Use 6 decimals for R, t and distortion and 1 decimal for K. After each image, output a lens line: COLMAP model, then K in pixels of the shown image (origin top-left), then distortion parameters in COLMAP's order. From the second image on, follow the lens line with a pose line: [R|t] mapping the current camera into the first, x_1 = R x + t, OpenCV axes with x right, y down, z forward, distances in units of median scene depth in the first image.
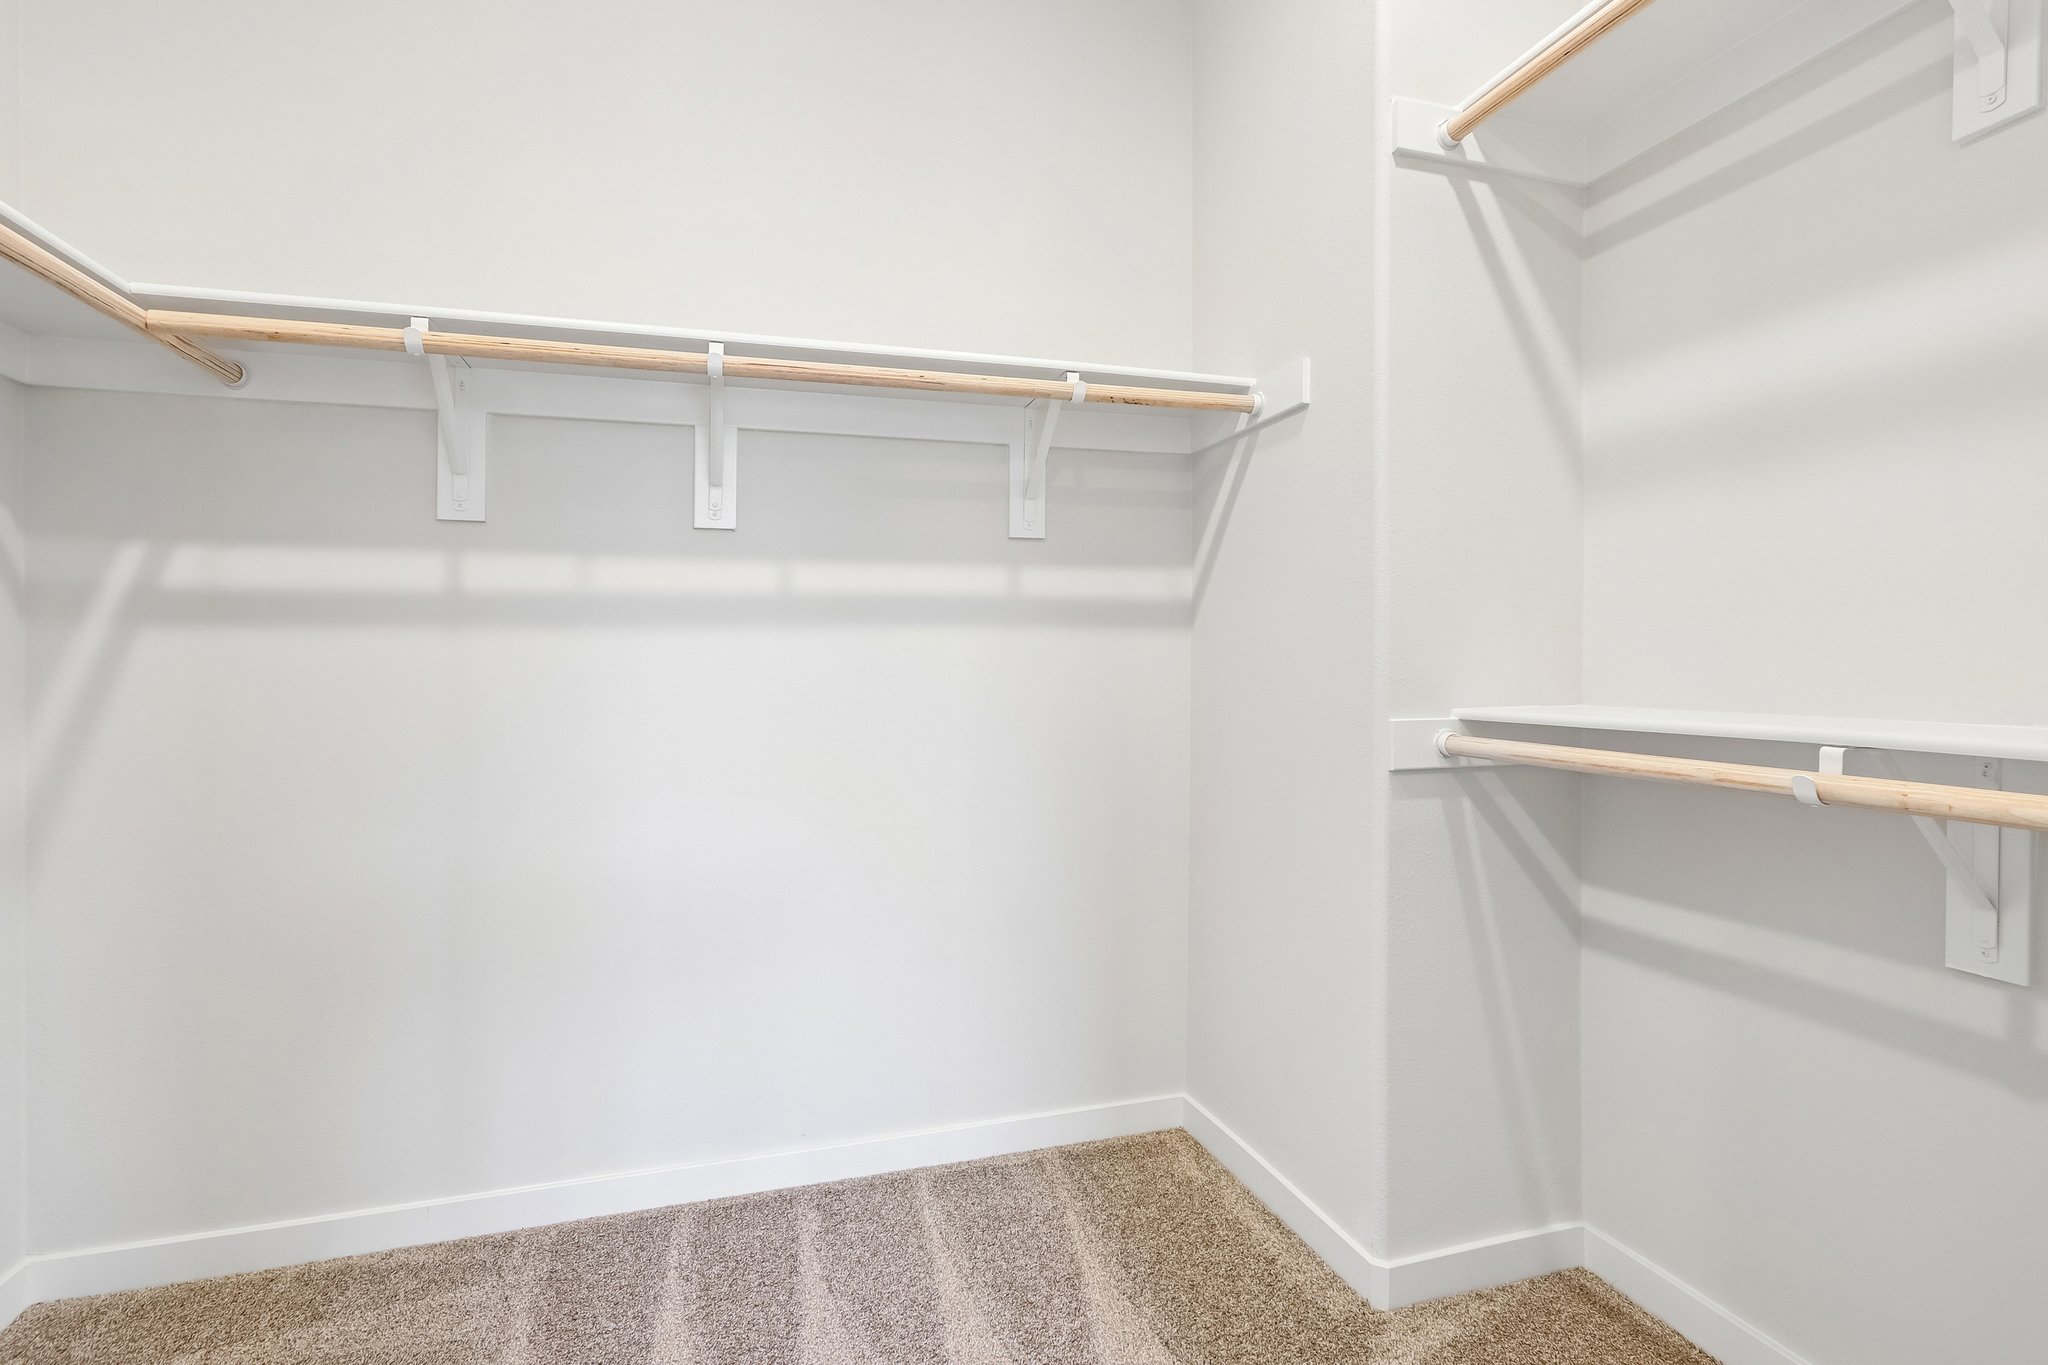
lens RADIAL K [[973.9, 0, 1024.7], [0, 973.9, 671.5], [0, 0, 1]] dist [-0.002676, -0.000026]
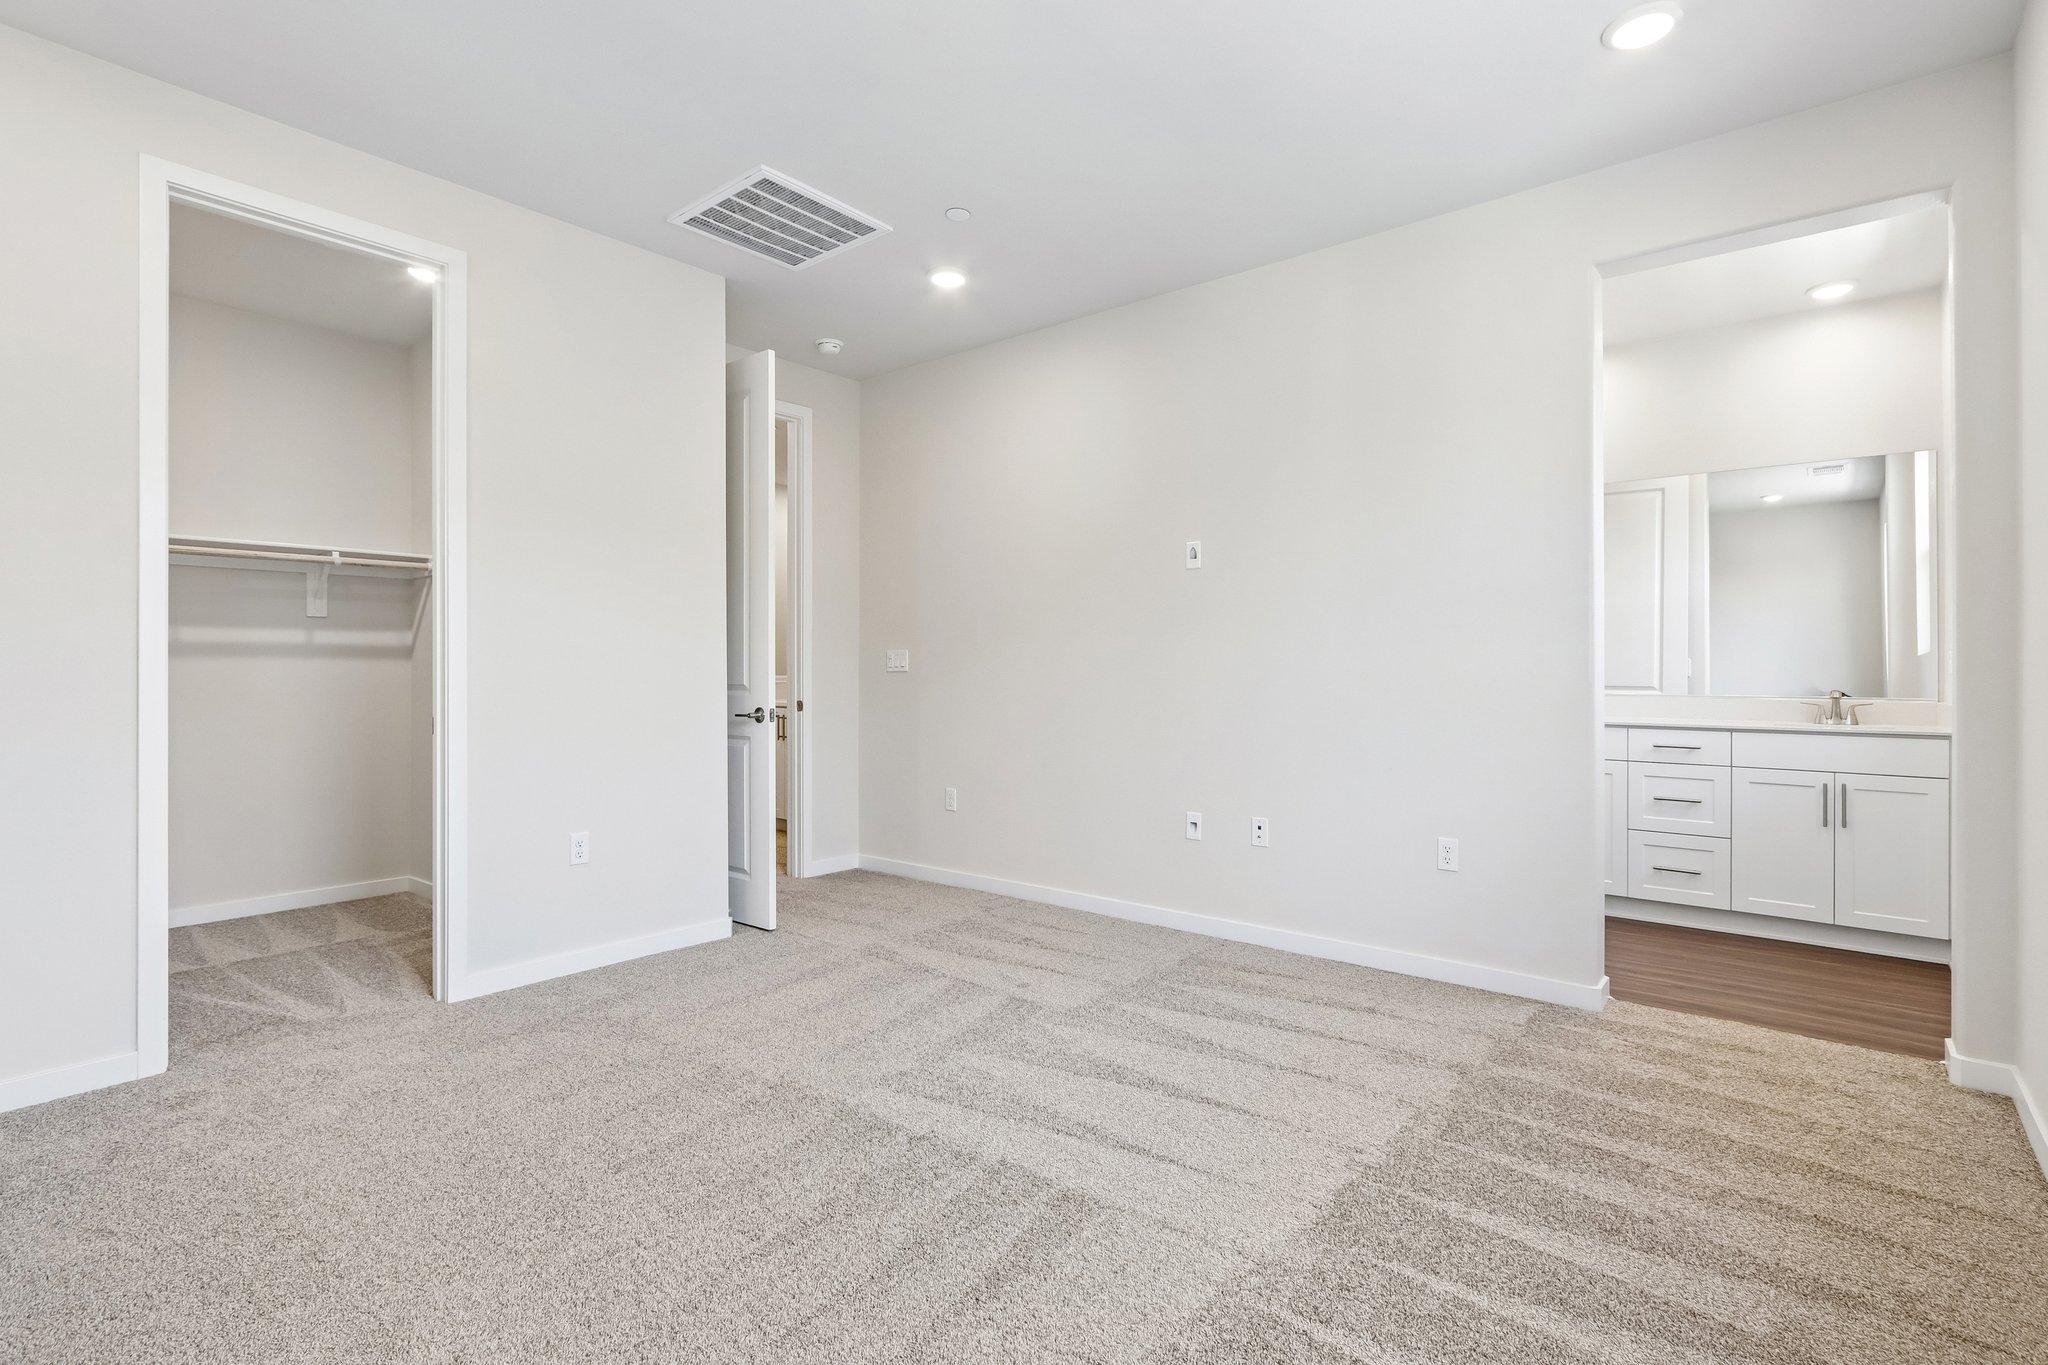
lens RADIAL K [[973.9, 0, 1019.7], [0, 973.9, 677.8], [0, 0, 1]] dist [-0.002676, -0.000026]
pose [[0.839906, -0.004384, 0.542714, 0.140675], [0.020618, 0.999503, -0.023835, 0.082913], [-0.542340, 0.031209, 0.839579, -1.658502]]
